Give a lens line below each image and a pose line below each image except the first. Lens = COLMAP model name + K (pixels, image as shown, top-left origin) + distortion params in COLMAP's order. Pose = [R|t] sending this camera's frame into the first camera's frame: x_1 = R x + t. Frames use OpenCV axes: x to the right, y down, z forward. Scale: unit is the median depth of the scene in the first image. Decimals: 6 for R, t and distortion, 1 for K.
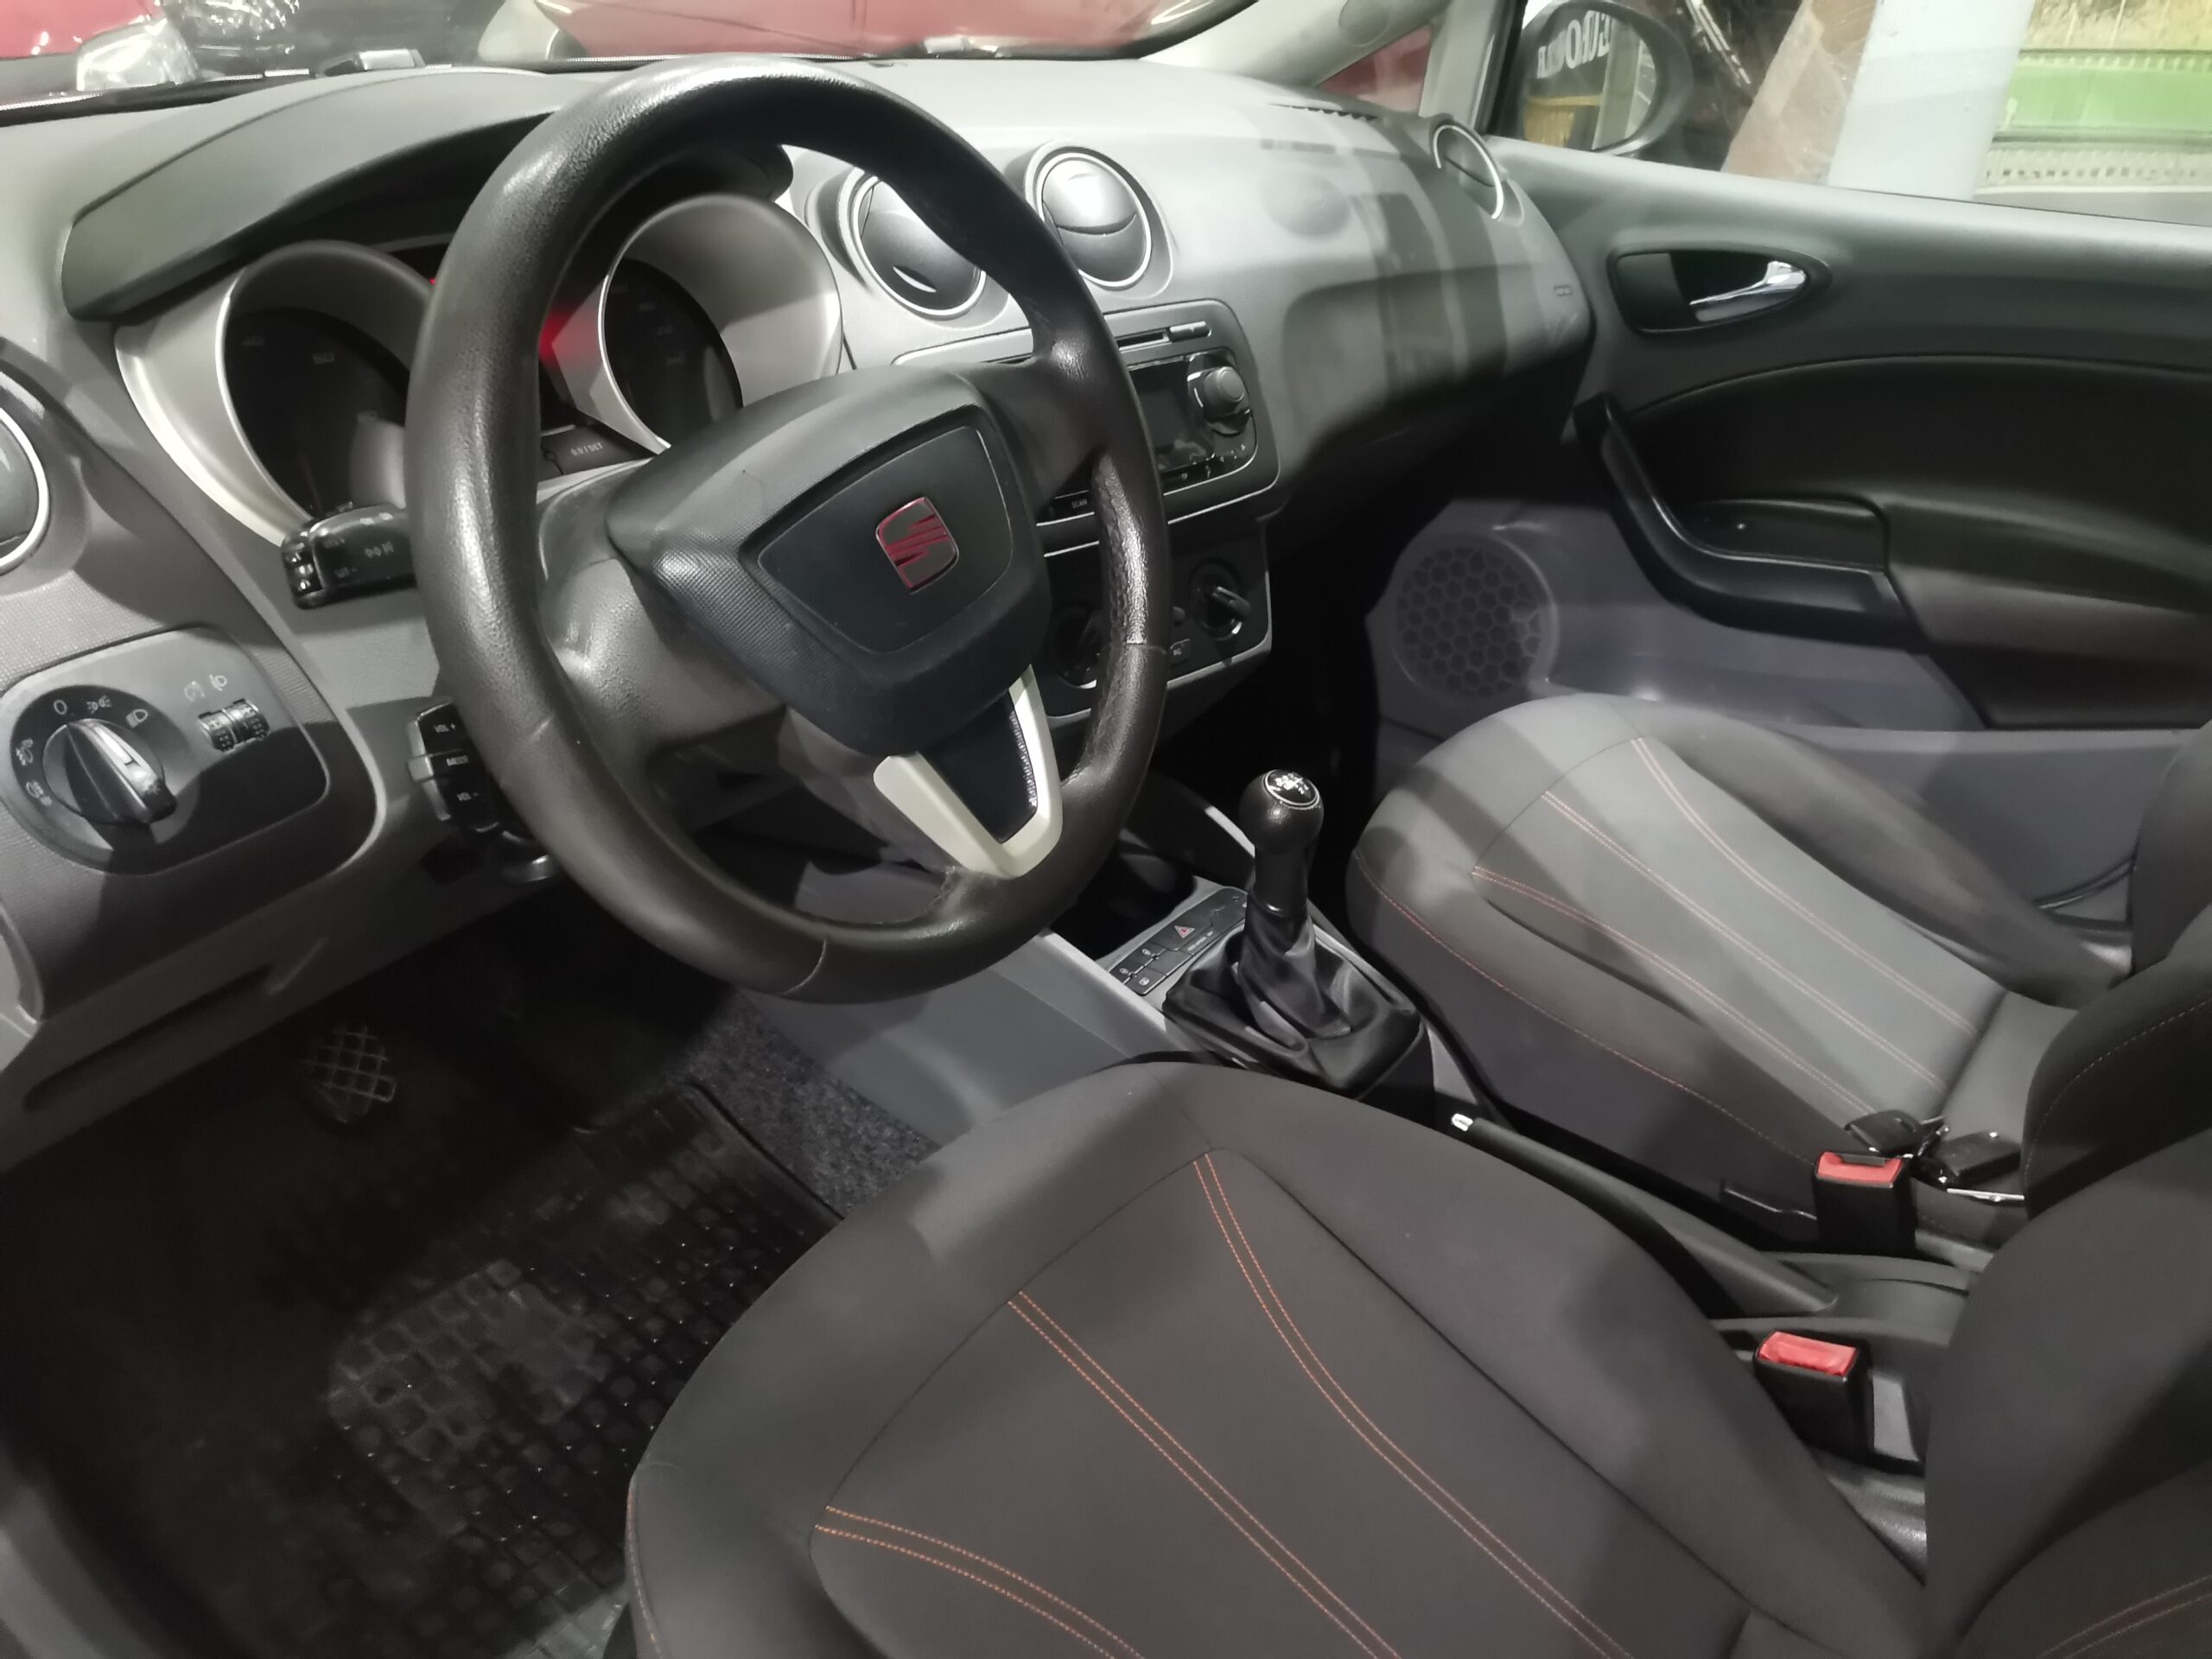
lens RADIAL K [[1660.5, 0, 1106.0], [0, 1660.5, 829.5], [0, 0, 1]] dist [0.069800, -0.076804]
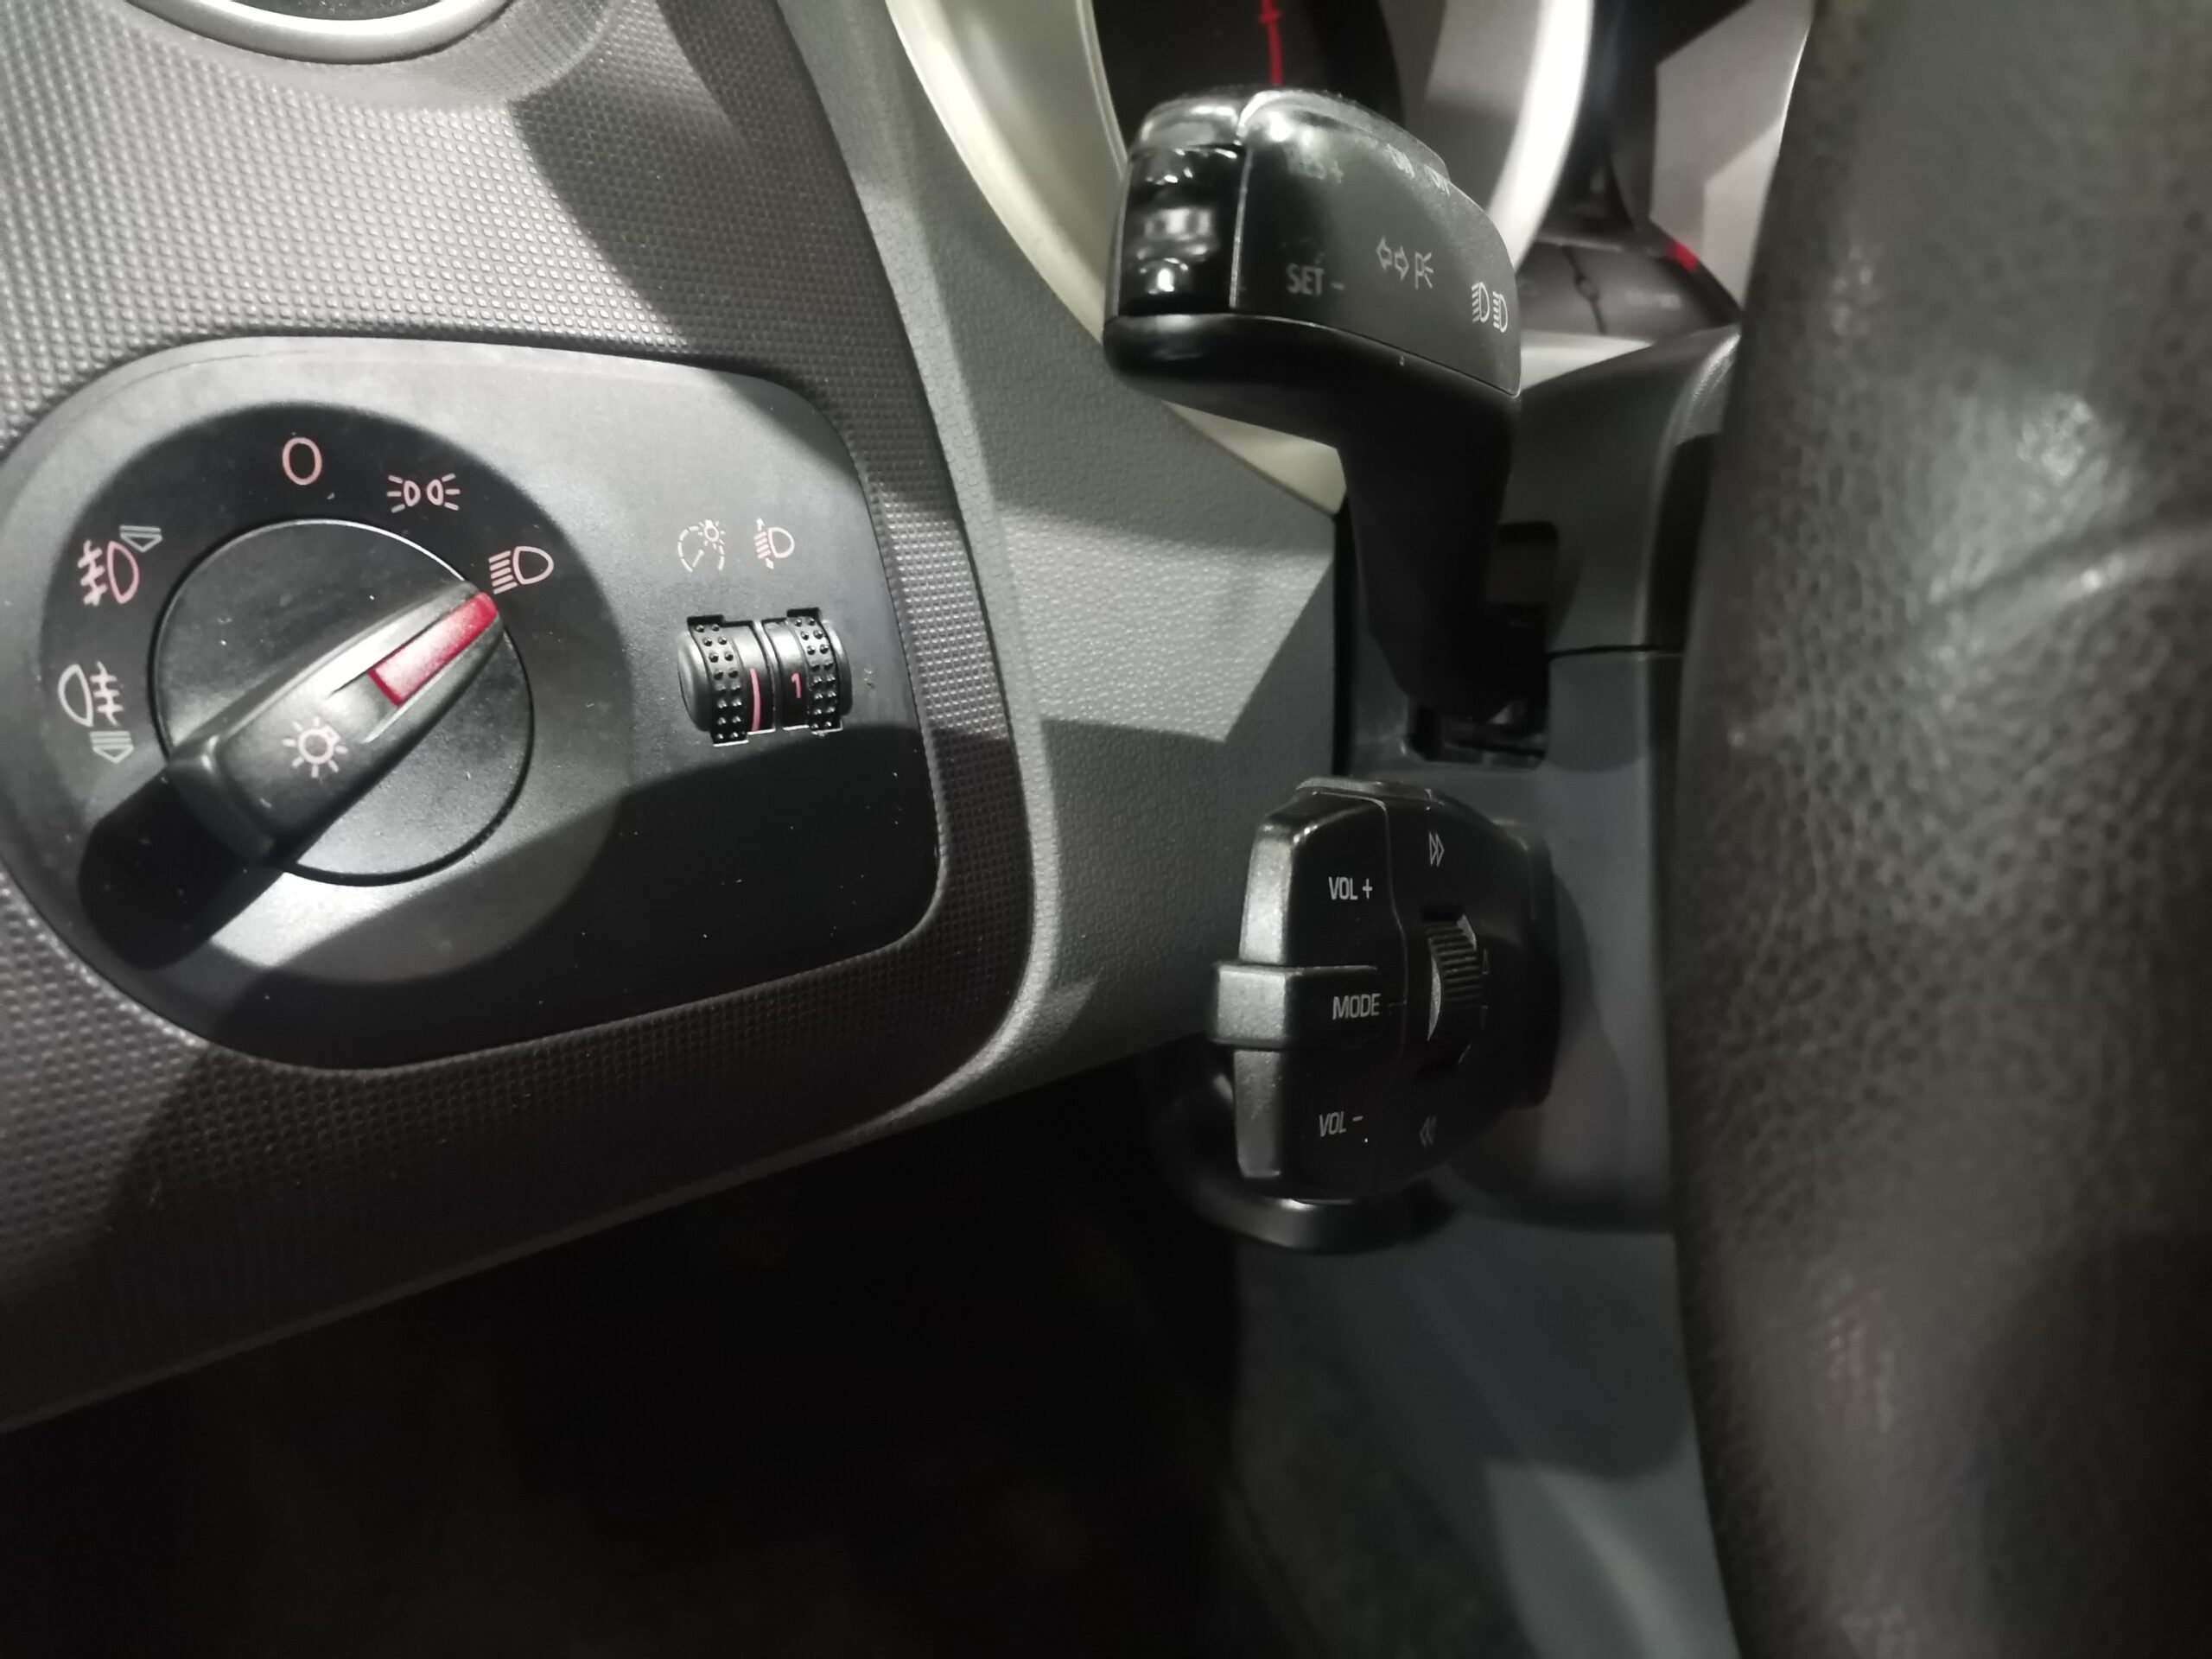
lens RADIAL K [[1689.5, 0, 1106.0], [0, 1689.5, 829.5], [0, 0, 1]] dist [0.006479, -0.000028]
pose [[0.912483, 0.325747, -0.247513, -0.361913], [-0.339754, 0.940396, -0.014900, -0.050681], [0.227907, 0.097690, 0.968770, 0.689095]]
